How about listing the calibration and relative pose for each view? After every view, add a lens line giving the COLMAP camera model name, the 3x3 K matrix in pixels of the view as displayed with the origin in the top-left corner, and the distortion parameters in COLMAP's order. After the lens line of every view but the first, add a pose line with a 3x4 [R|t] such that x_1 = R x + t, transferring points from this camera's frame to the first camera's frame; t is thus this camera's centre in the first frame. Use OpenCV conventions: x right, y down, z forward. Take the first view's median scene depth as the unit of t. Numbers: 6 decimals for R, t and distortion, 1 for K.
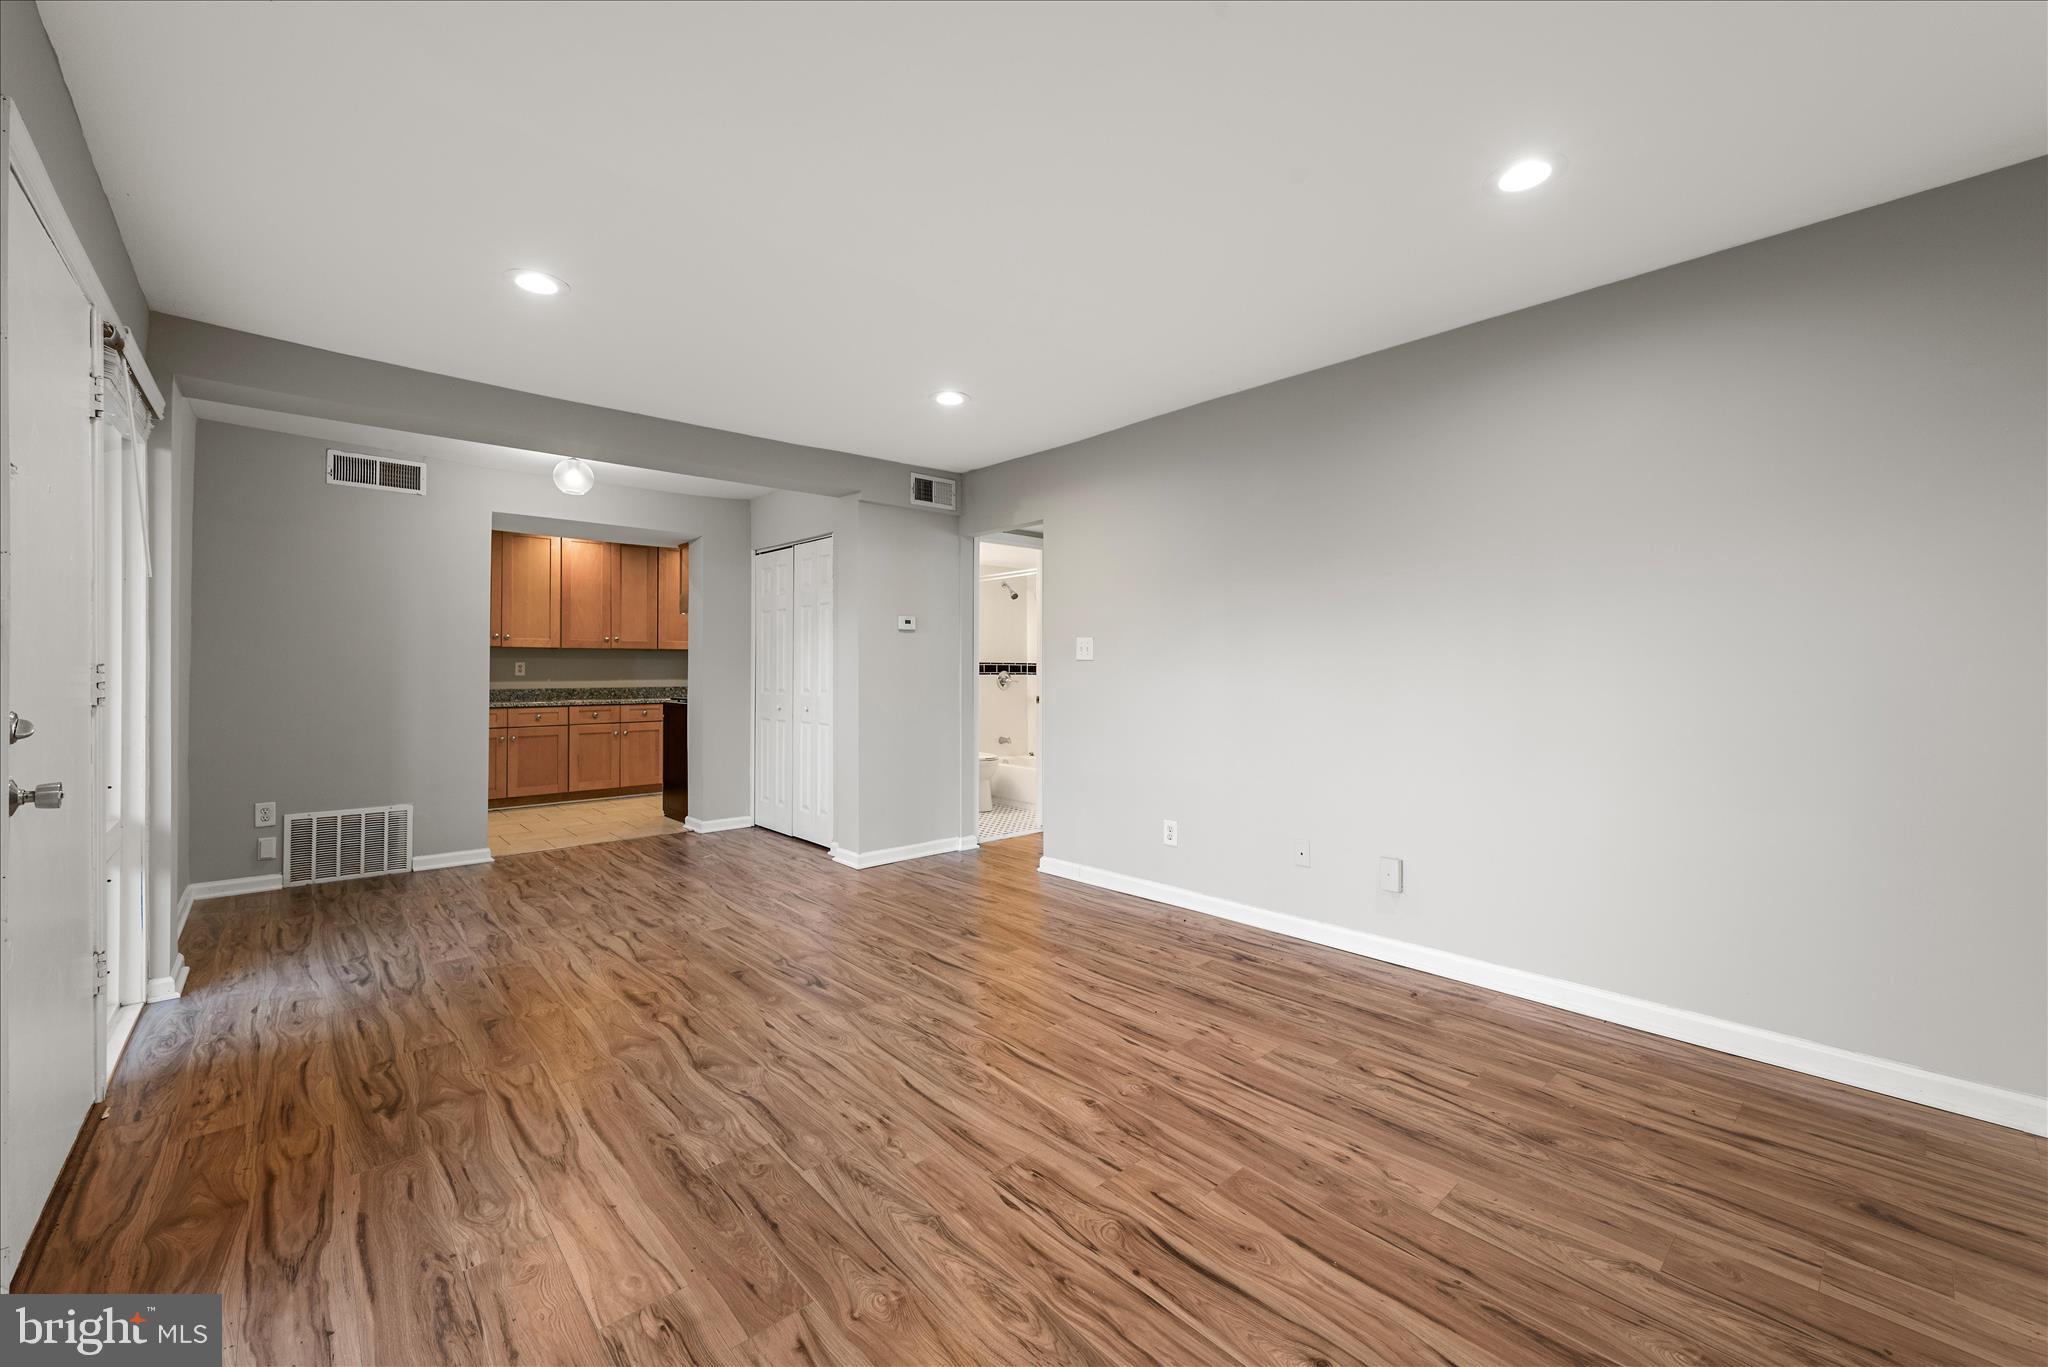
lens RADIAL K [[811.5, 0, 1033.2], [0, 811.5, 668.5], [0, 0, 1]] dist [0.000529, 0.000500]
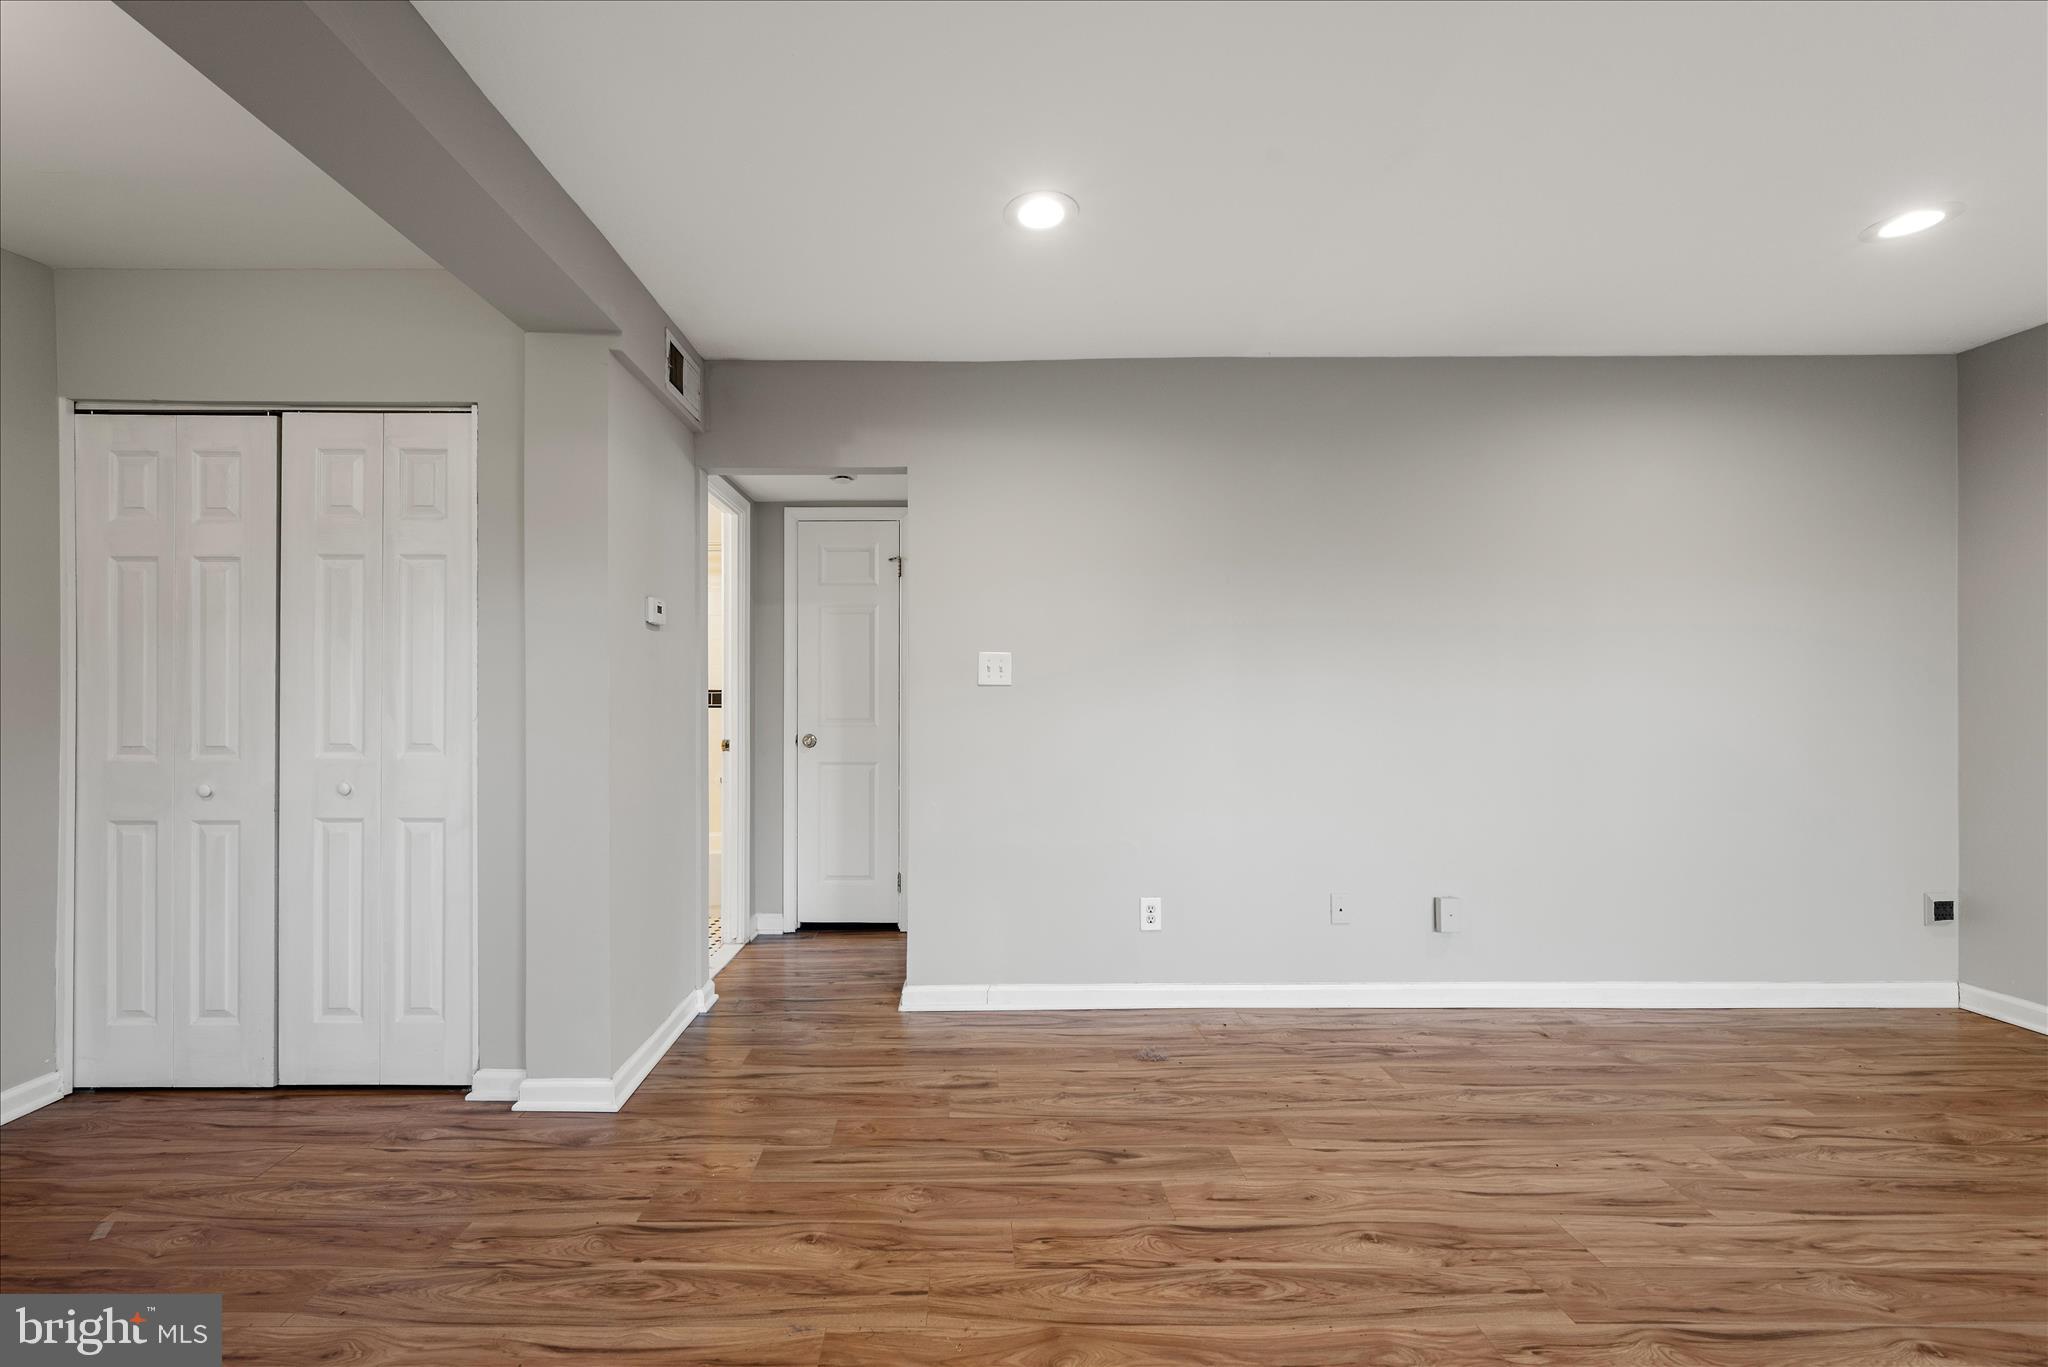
lens RADIAL K [[831.8, 0, 967.3], [0, 831.8, 701.5], [0, 0, 1]] dist [-0.001387, 0.001021]
pose [[0.680417, -0.003859, 0.732815, -0.706056], [0.002640, 0.999993, 0.002815, 0.002829], [-0.732820, 0.000020, 0.680422, 0.822019]]
